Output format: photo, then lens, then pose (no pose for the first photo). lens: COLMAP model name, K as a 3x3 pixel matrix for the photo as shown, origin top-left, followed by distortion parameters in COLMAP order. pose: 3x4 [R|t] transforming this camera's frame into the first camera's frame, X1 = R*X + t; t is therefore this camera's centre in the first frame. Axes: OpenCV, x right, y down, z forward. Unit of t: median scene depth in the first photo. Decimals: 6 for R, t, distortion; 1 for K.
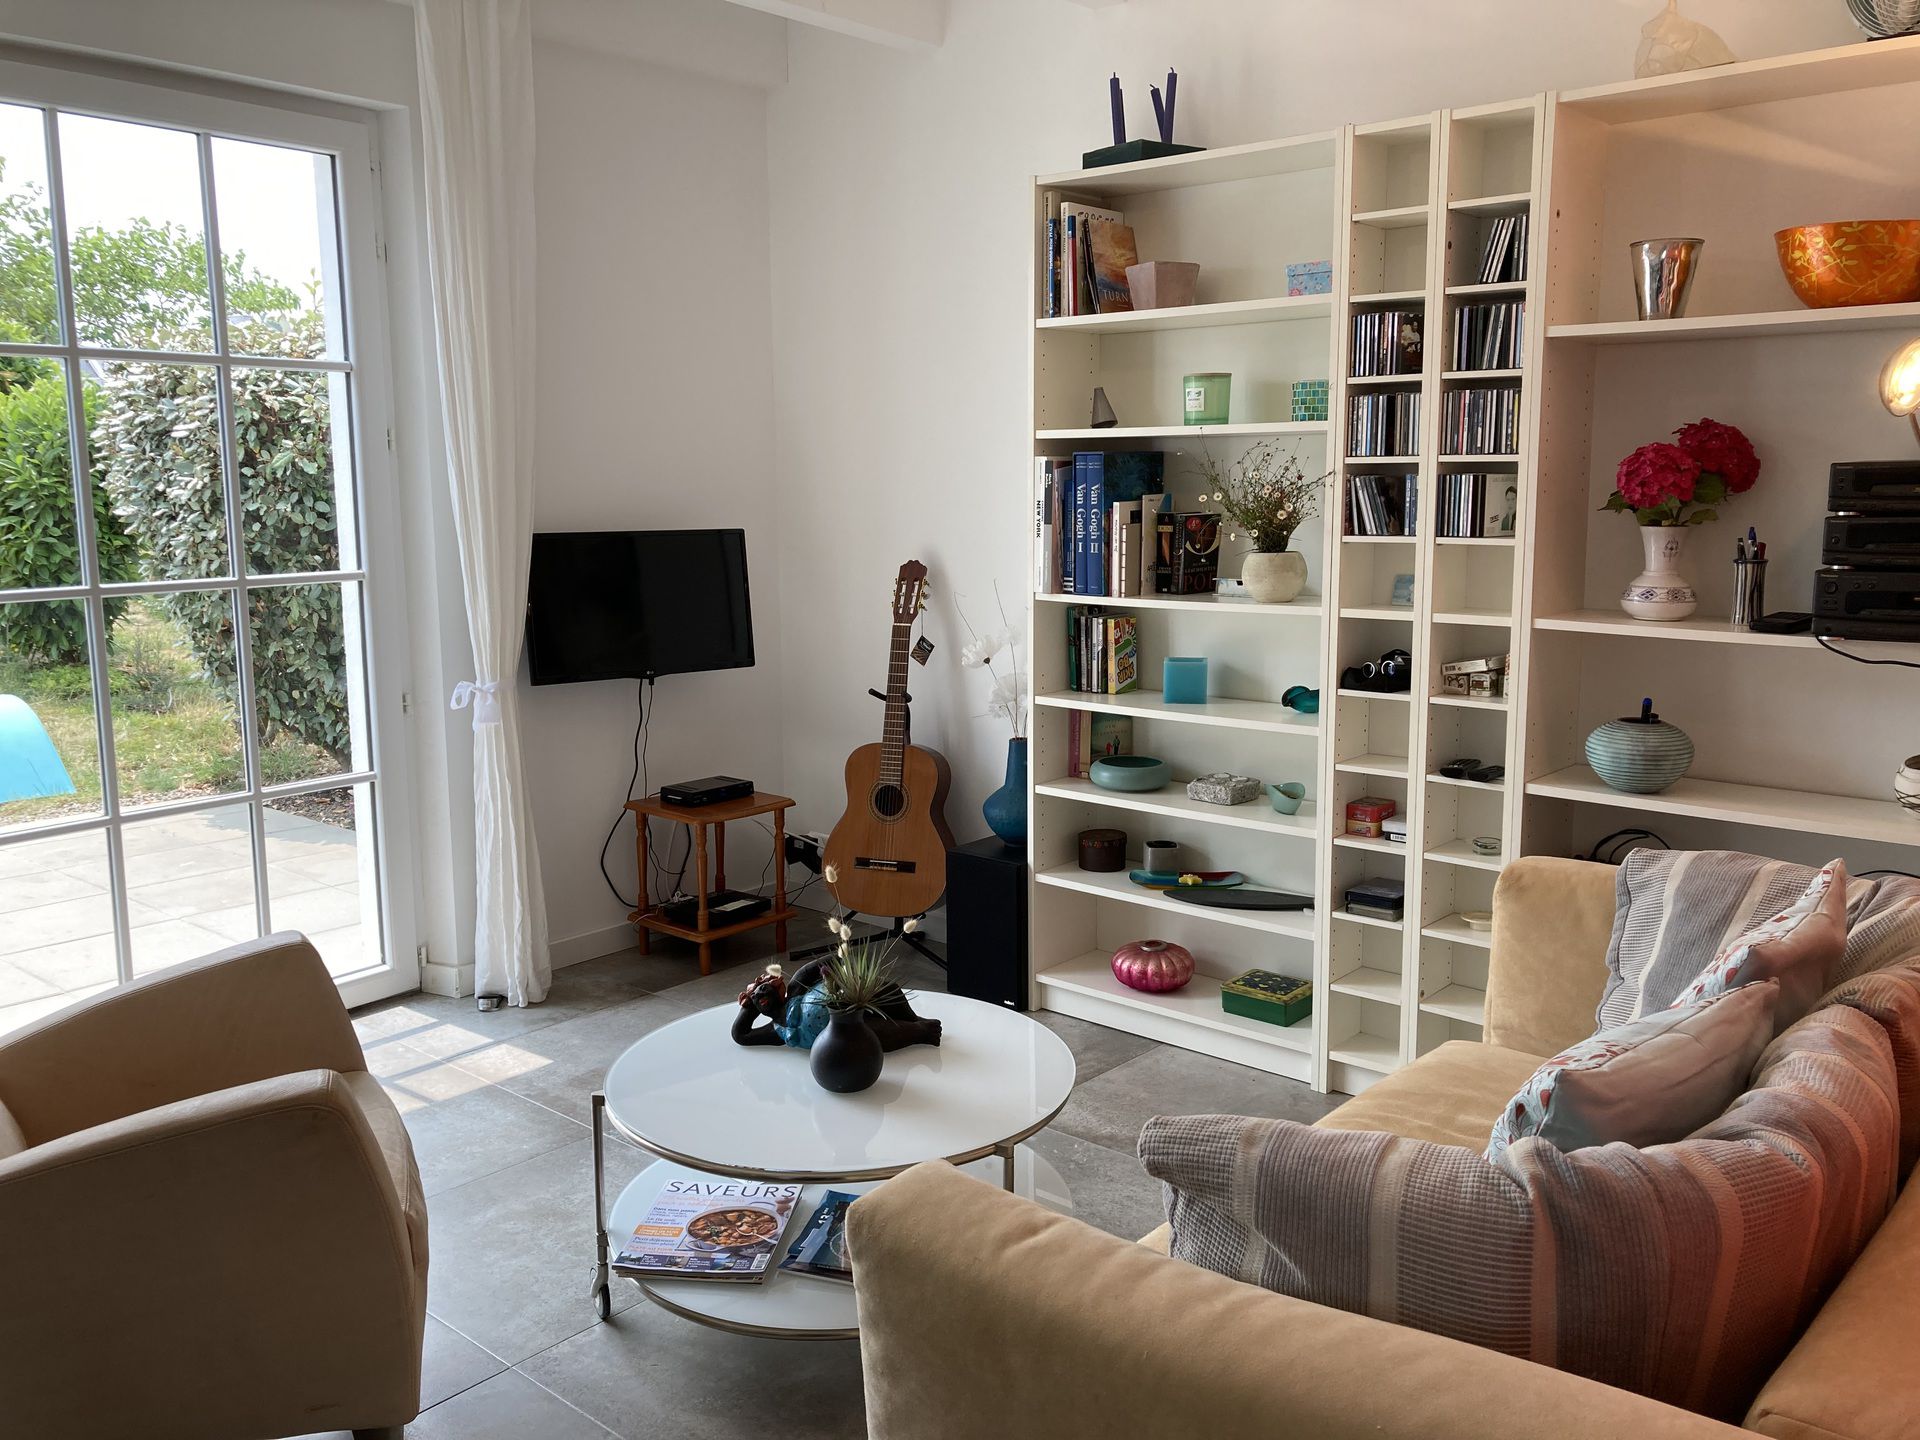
lens RADIAL K [[1576.9, 0, 960.0], [0, 1576.9, 720.0], [0, 0, 1]] dist [-0.012938, -0.013859]
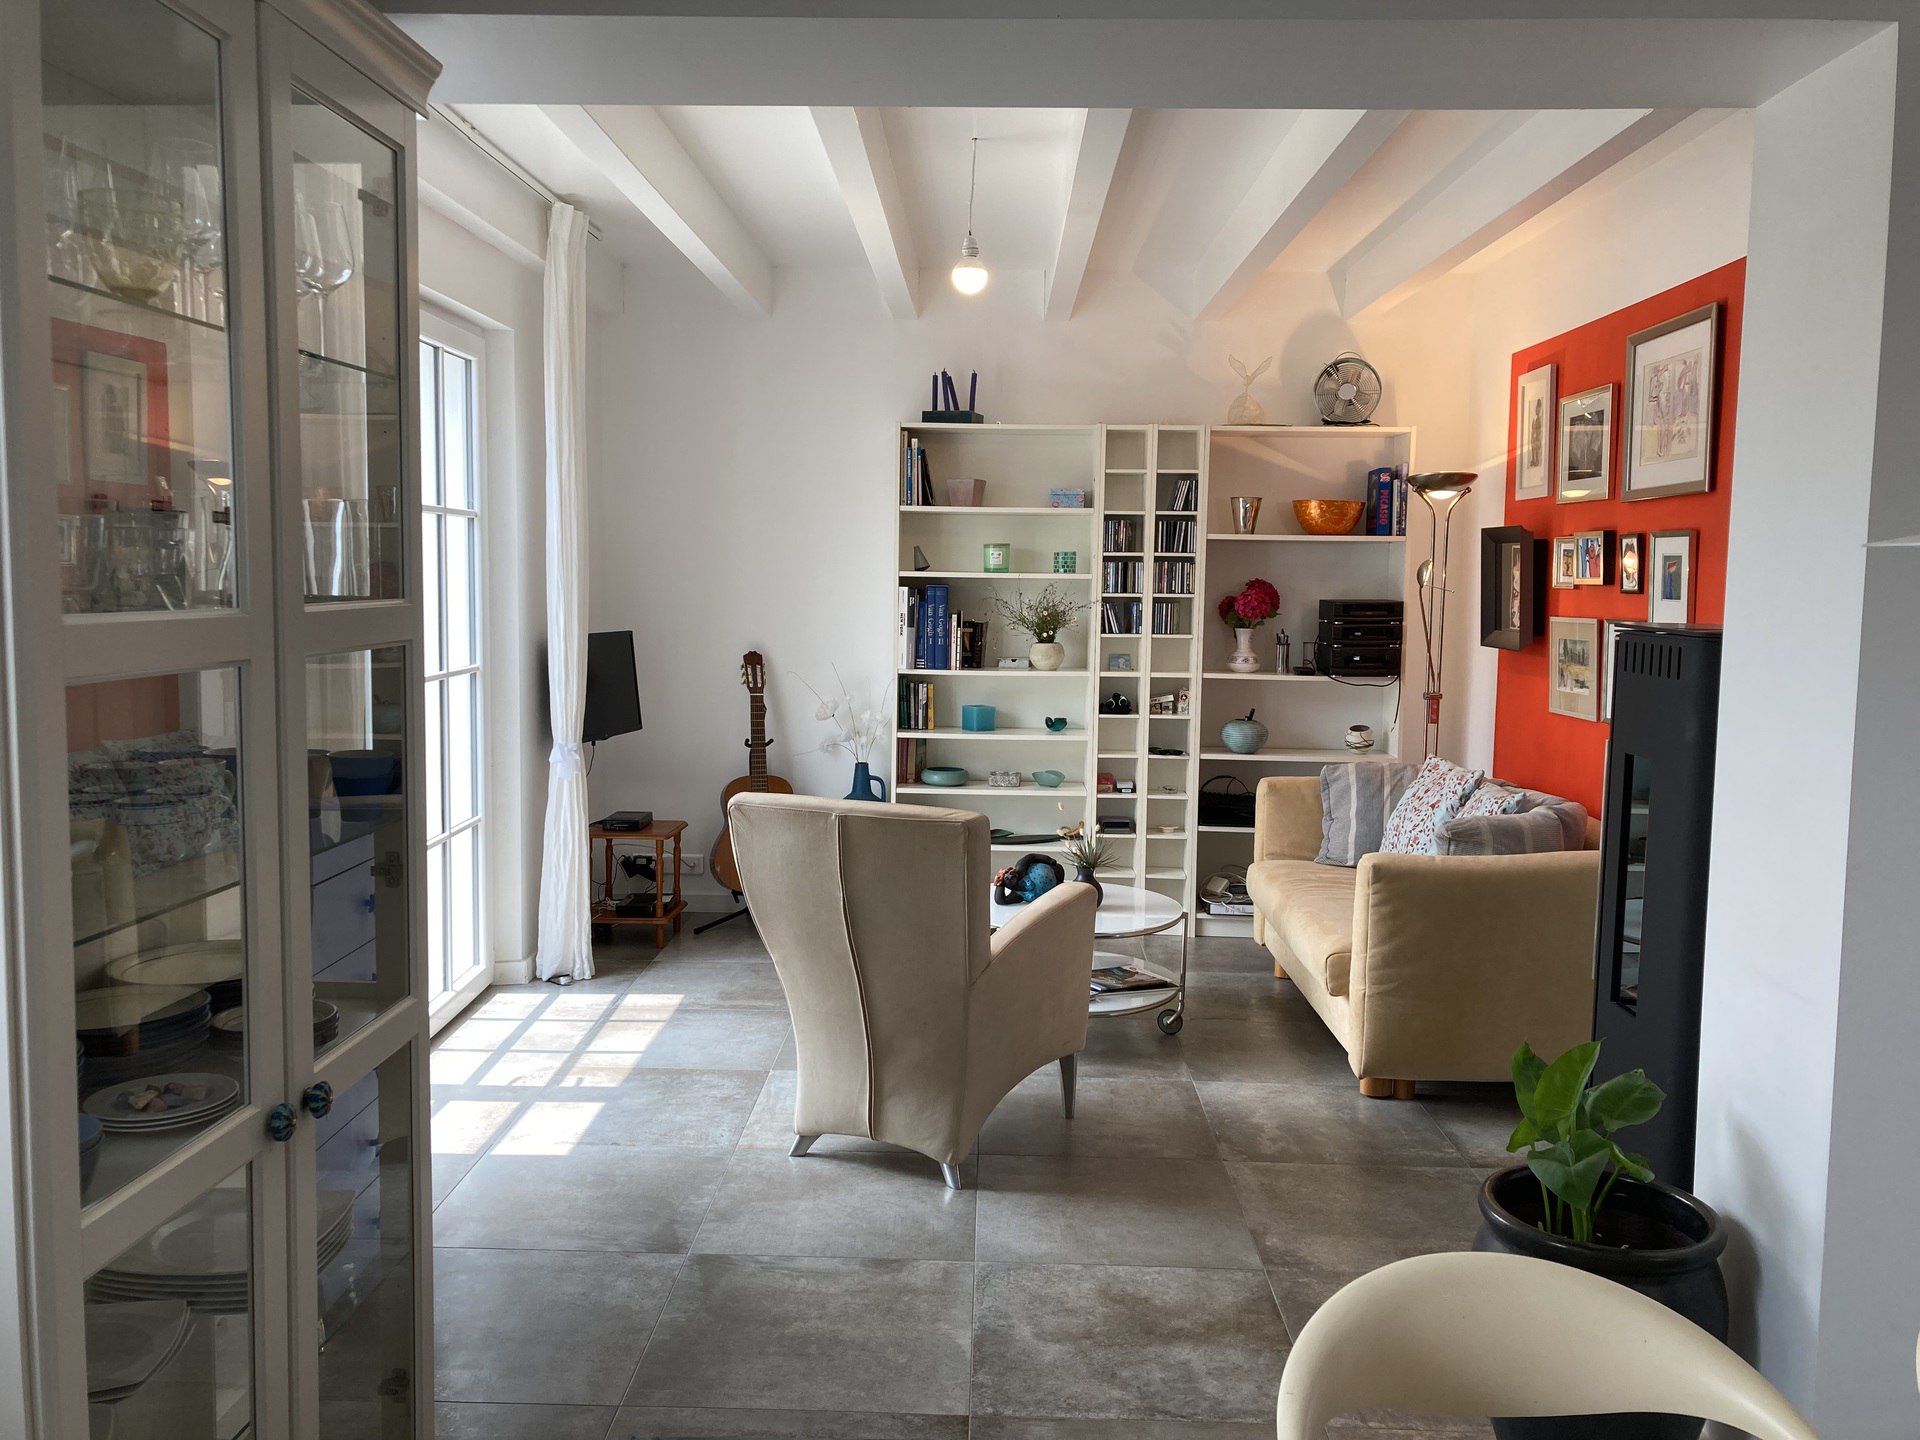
lens RADIAL K [[1576.9, 0, 960.0], [0, 1576.9, 720.0], [0, 0, 1]] dist [-0.012938, -0.013859]
pose [[0.760607, -0.041577, 0.647880, -1.154226], [0.079729, 0.996375, -0.029659, 0.030822], [-0.644298, 0.074214, 0.761165, -0.344191]]
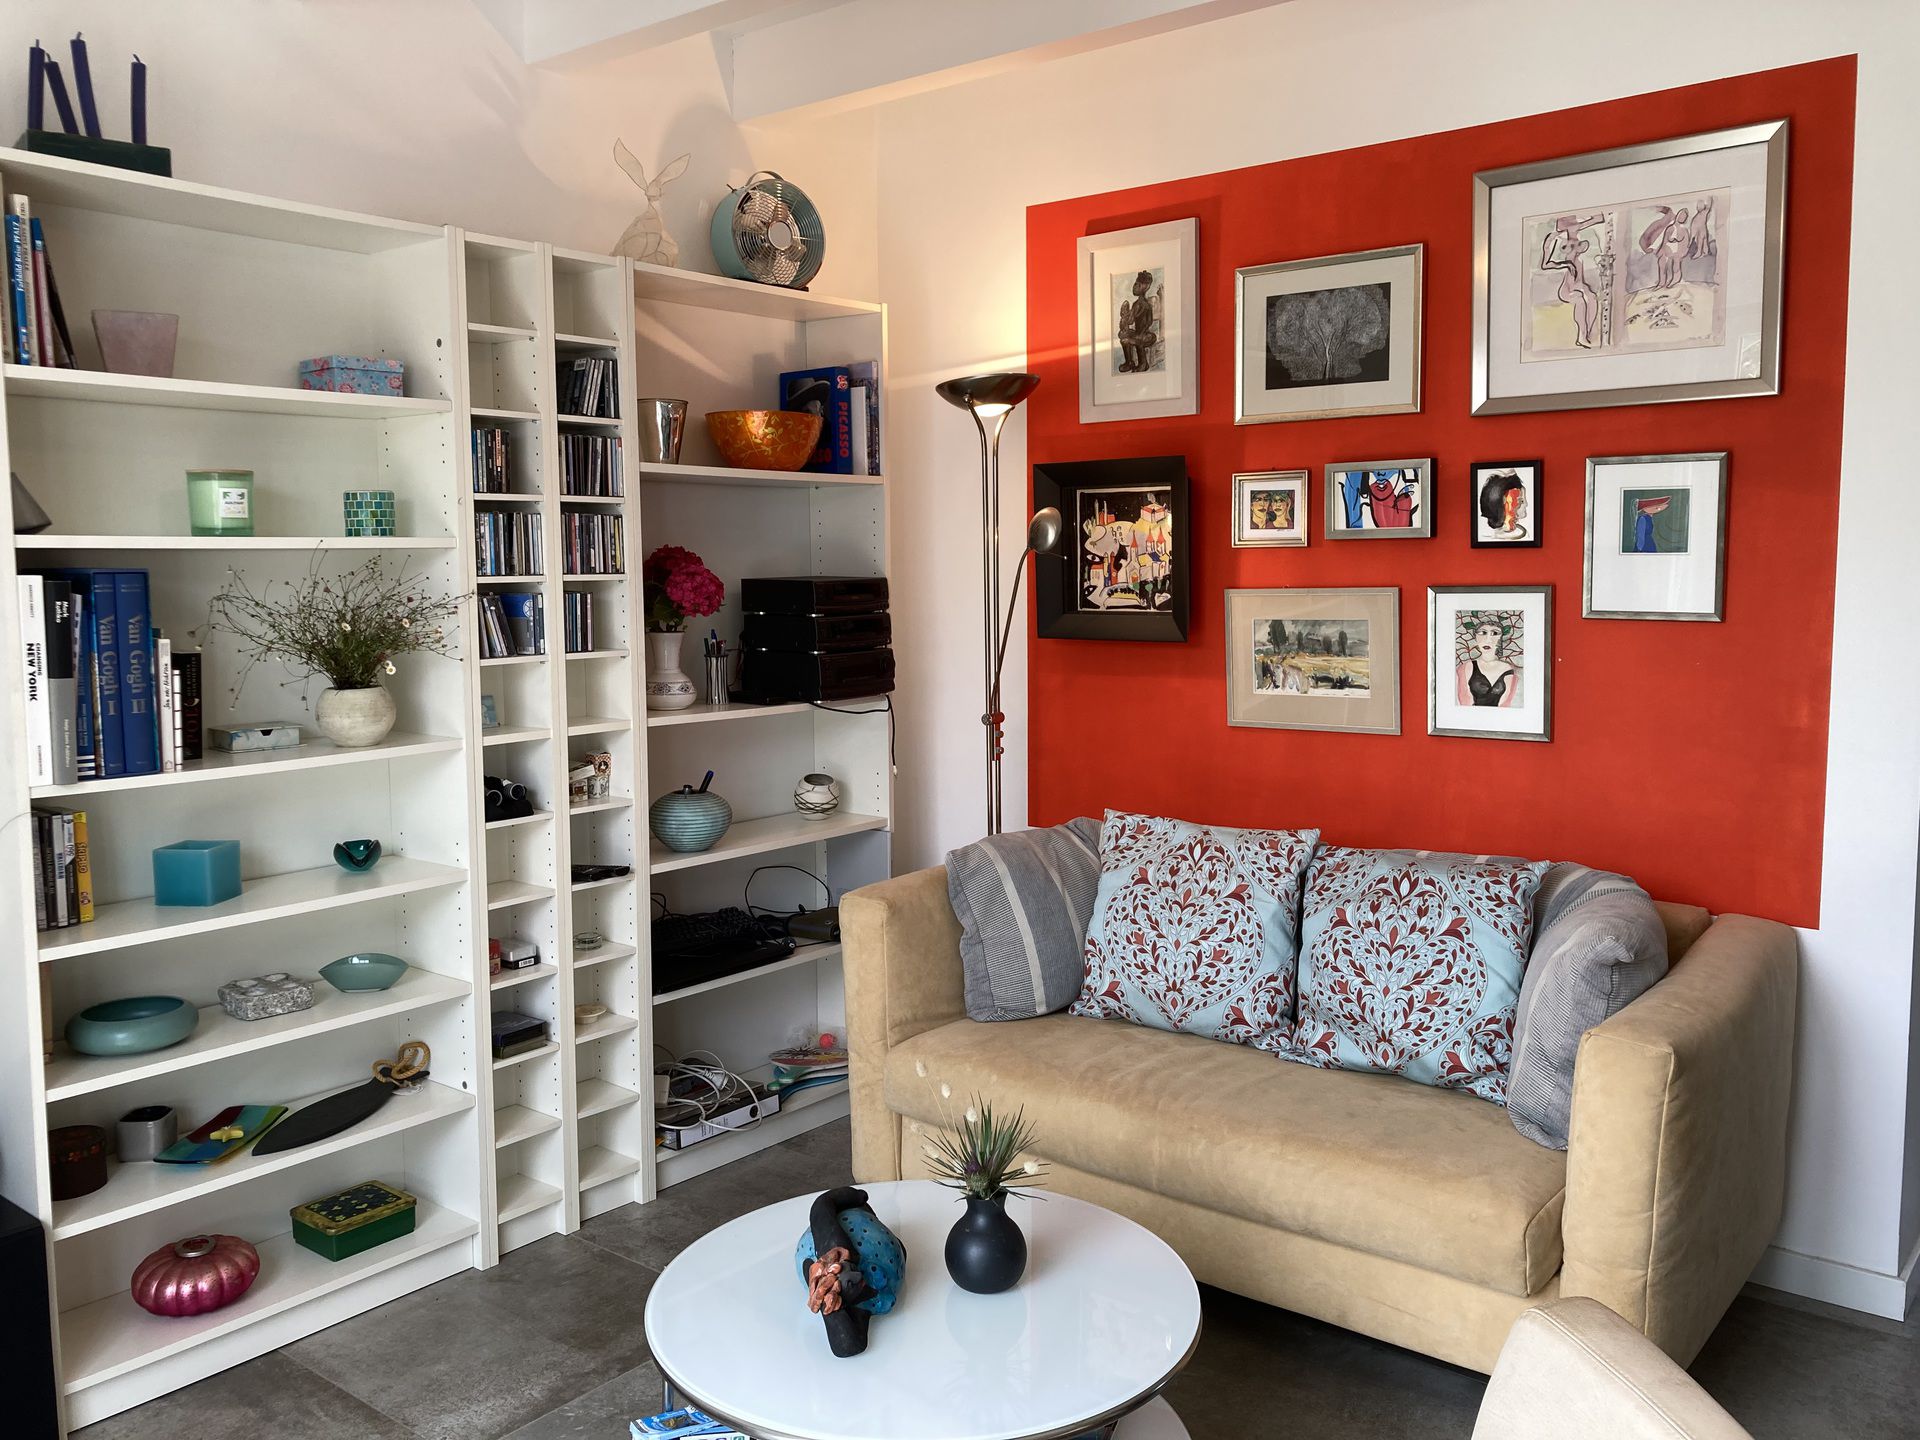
lens RADIAL K [[1549.8, 0, 994.1], [0, 1549.8, 689.8], [0, 0, 1]] dist [0.006082, 0.000760]
pose [[-0.055775, -0.075017, 0.995621, -0.708171], [0.162555, 0.983187, 0.083187, -0.129100], [-0.985122, 0.166483, -0.042643, 0.756380]]
